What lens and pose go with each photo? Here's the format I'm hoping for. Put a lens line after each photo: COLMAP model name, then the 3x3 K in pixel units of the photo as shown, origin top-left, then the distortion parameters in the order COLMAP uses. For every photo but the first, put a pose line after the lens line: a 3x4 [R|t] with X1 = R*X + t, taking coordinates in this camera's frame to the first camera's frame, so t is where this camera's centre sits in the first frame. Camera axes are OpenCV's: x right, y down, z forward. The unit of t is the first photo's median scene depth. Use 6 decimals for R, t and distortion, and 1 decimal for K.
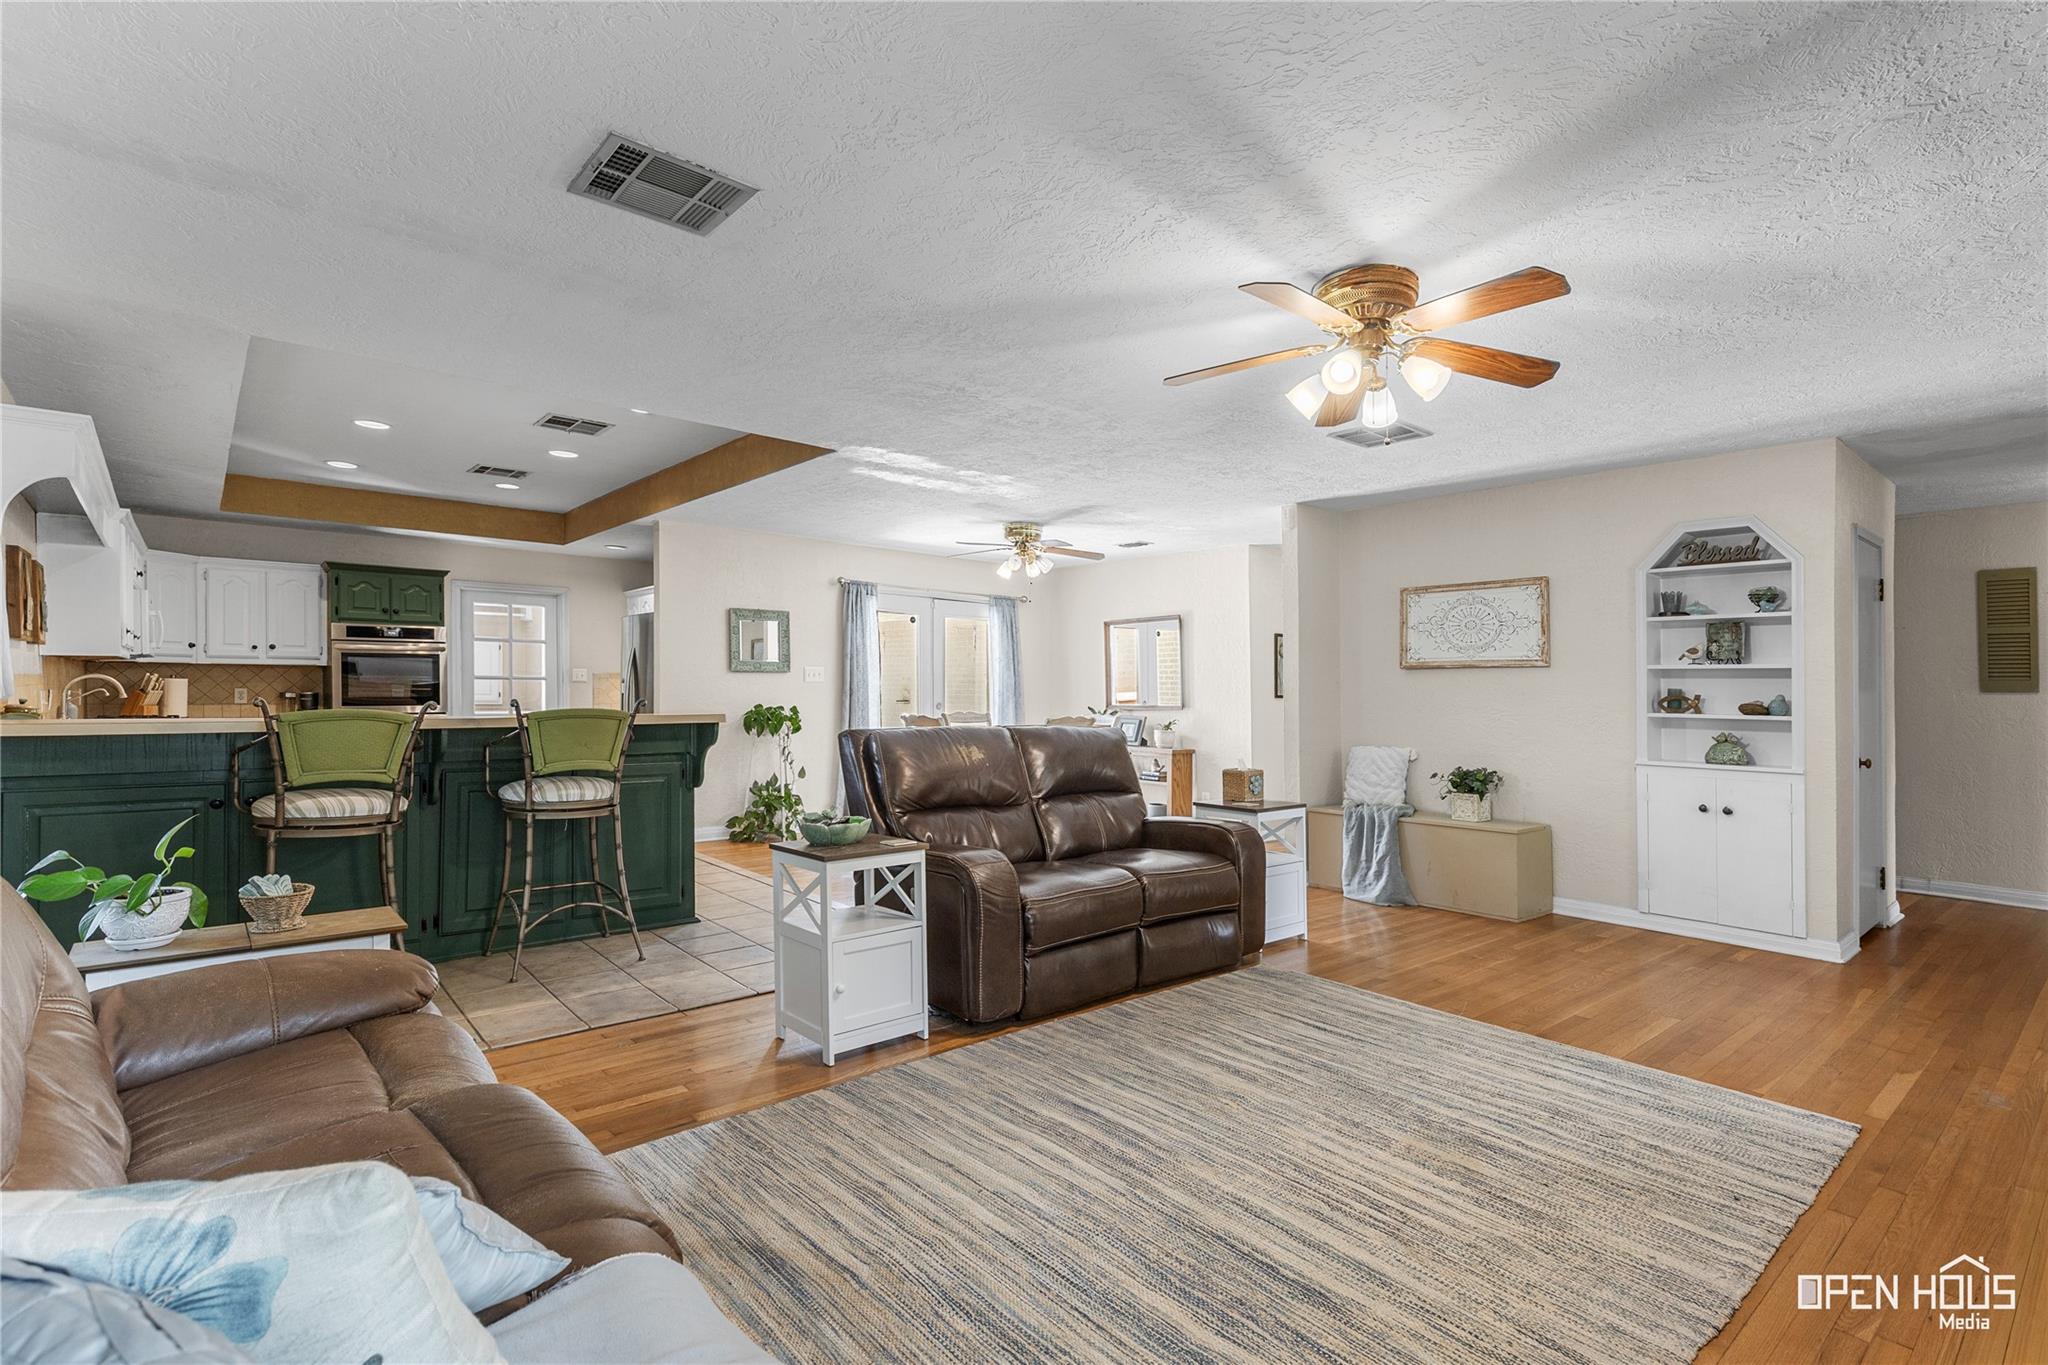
lens RADIAL K [[981.7, 0, 1072.8], [0, 981.7, 701.0], [0, 0, 1]] dist [0.003341, 0.000212]
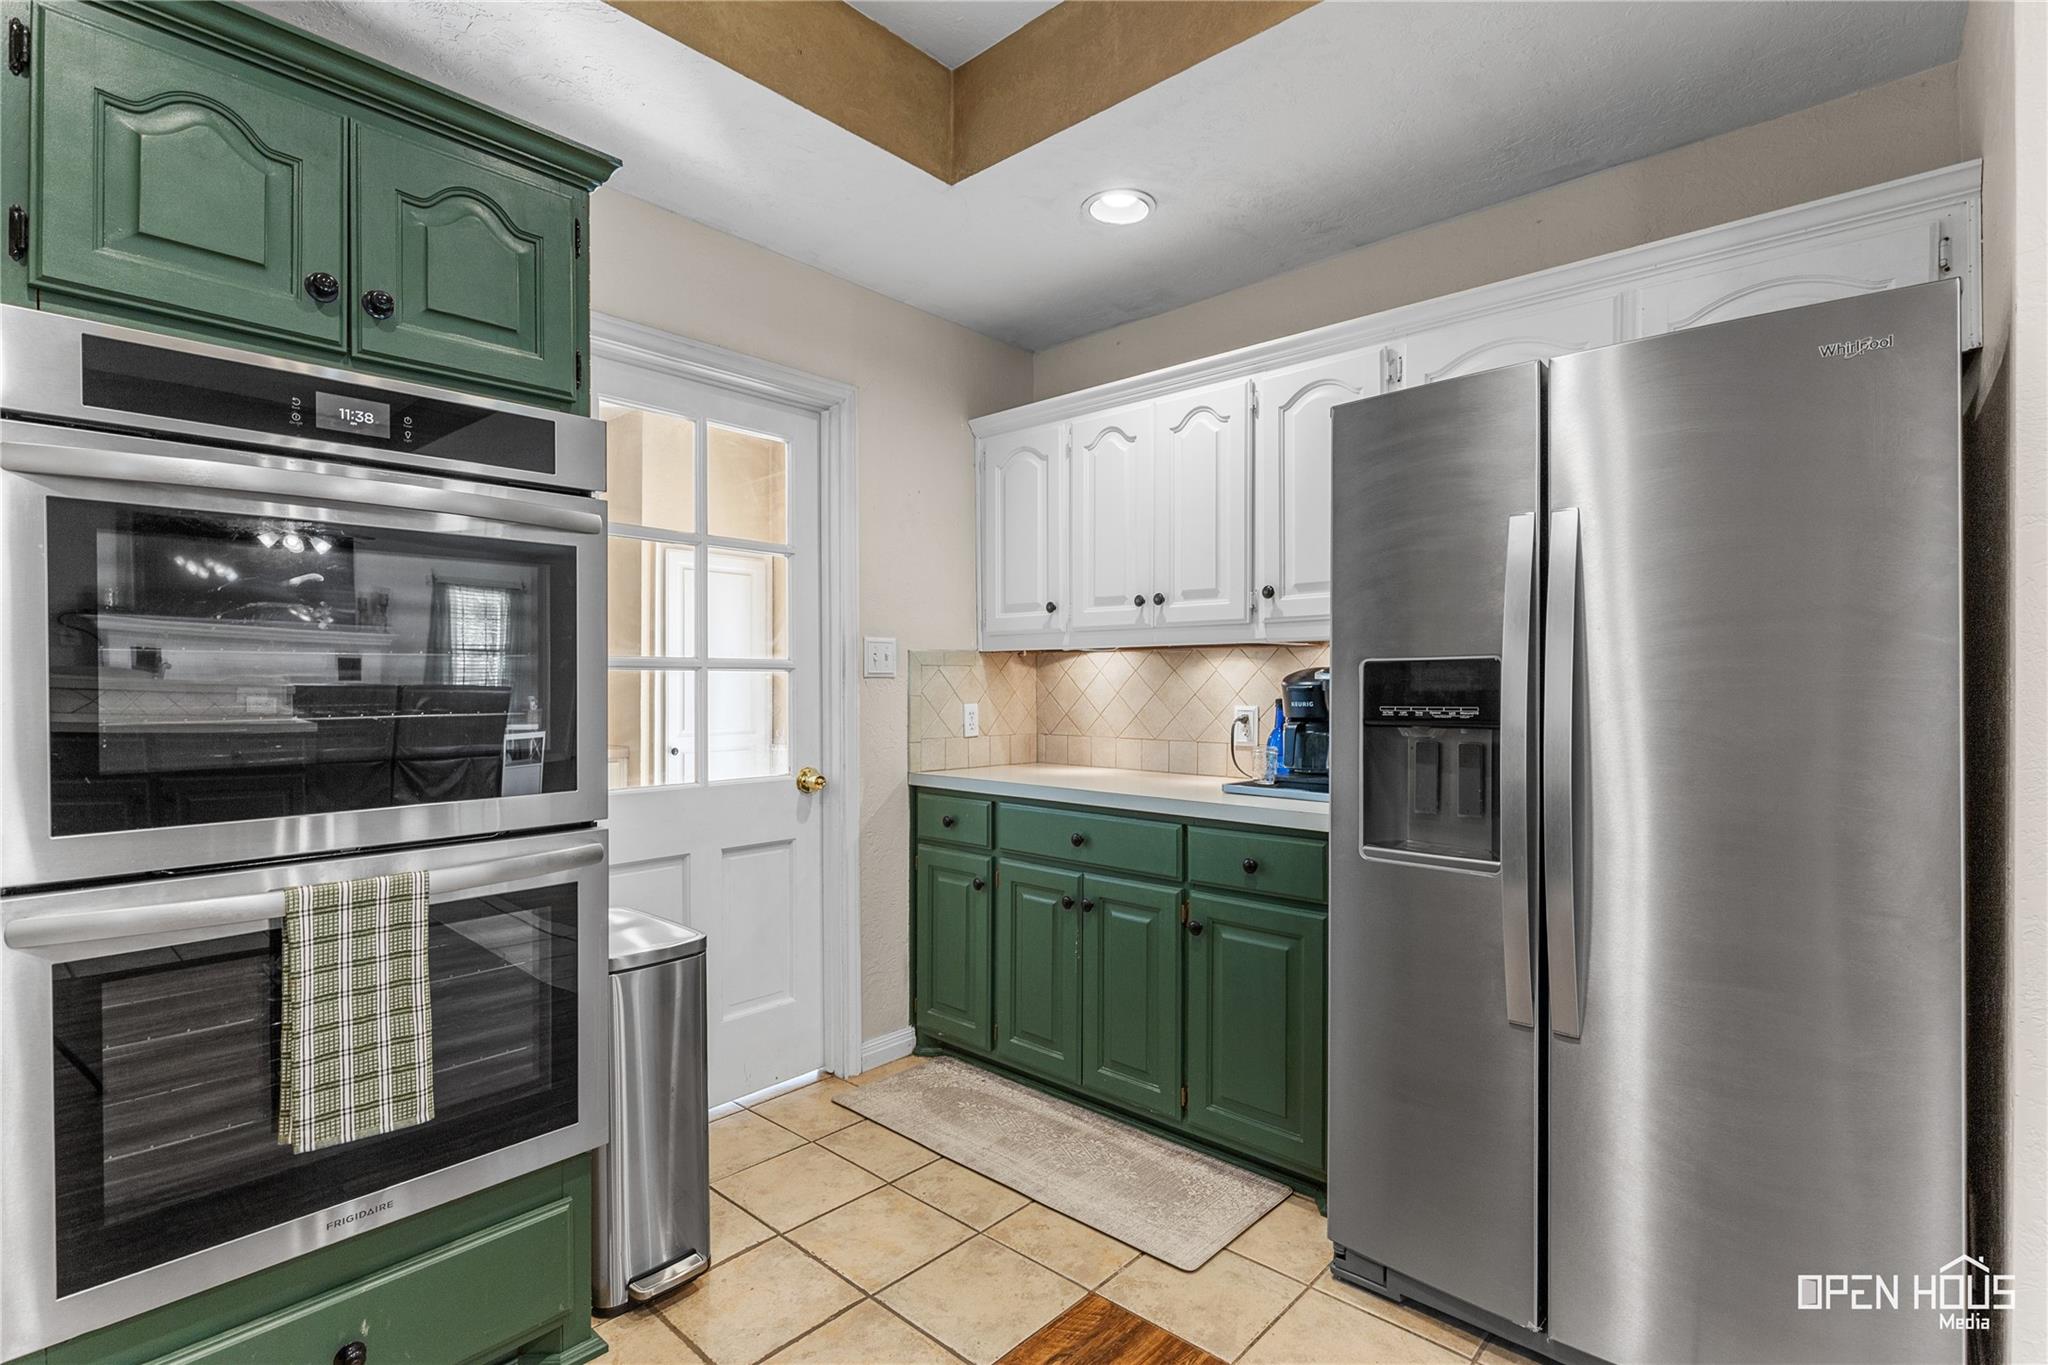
lens RADIAL K [[966.1, 0, 1024.0], [0, 966.1, 682.5], [0, 0, 1]] dist [-0.000148, -0.000358]
pose [[0.995238, -0.010610, 0.096891, -0.882474], [0.011494, 0.999897, -0.008567, -0.023569], [-0.096790, 0.009640, 0.995258, 1.215957]]
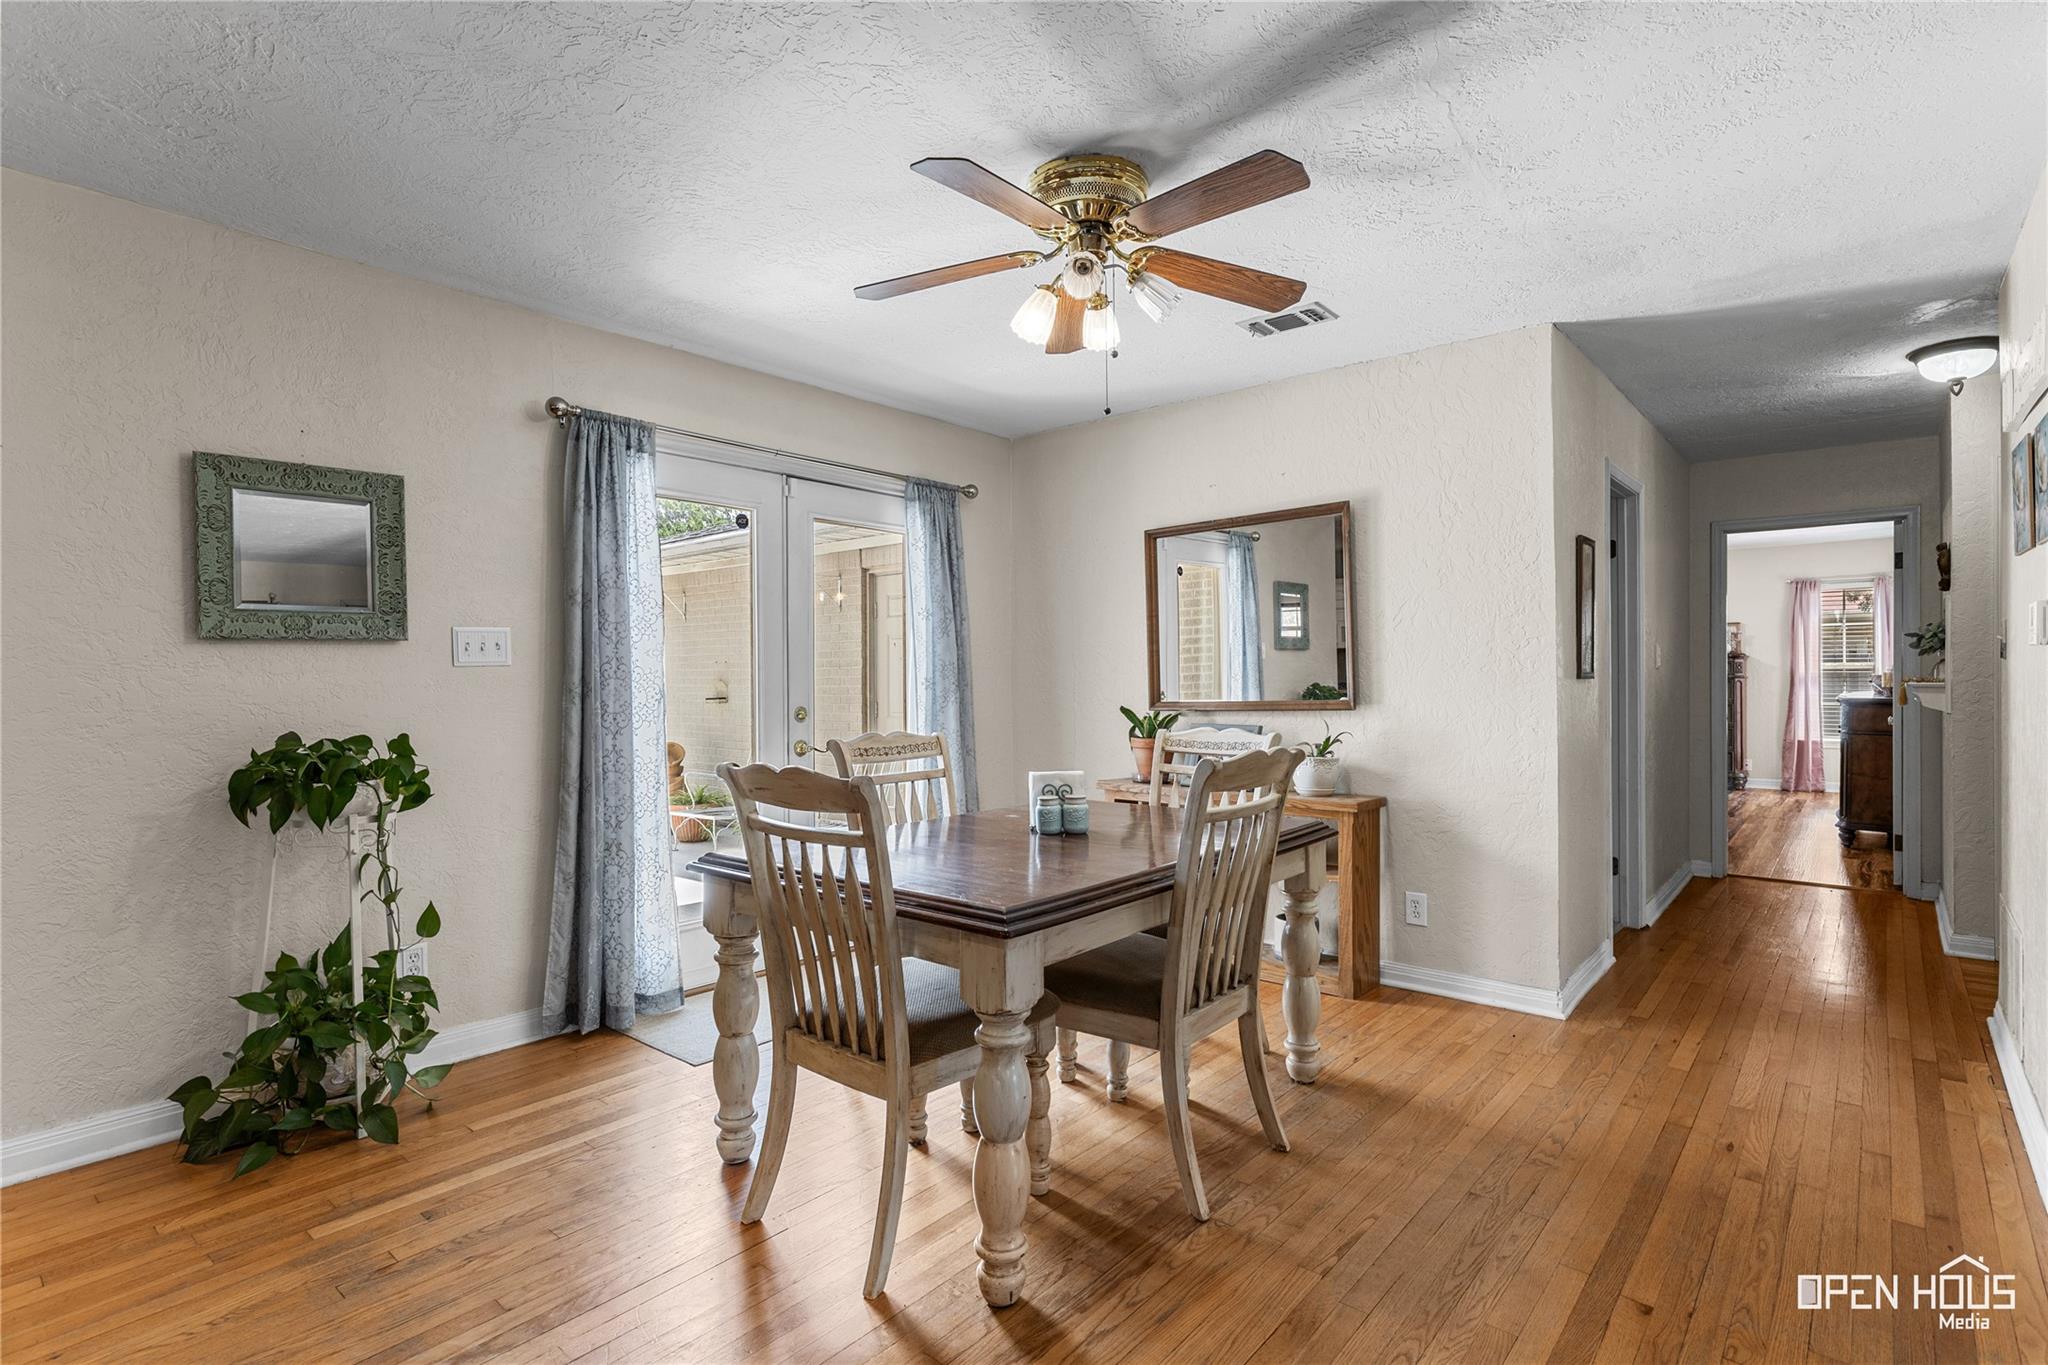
lens RADIAL K [[1016.6, 0, 1052.9], [0, 1016.6, 633.8], [0, 0, 1]] dist [-0.003252, -0.000935]
pose [[0.988401, -0.016591, 0.150959, -0.165762], [0.024223, 0.998512, -0.048857, -0.011075], [-0.149924, 0.051947, 0.987332, 0.929994]]
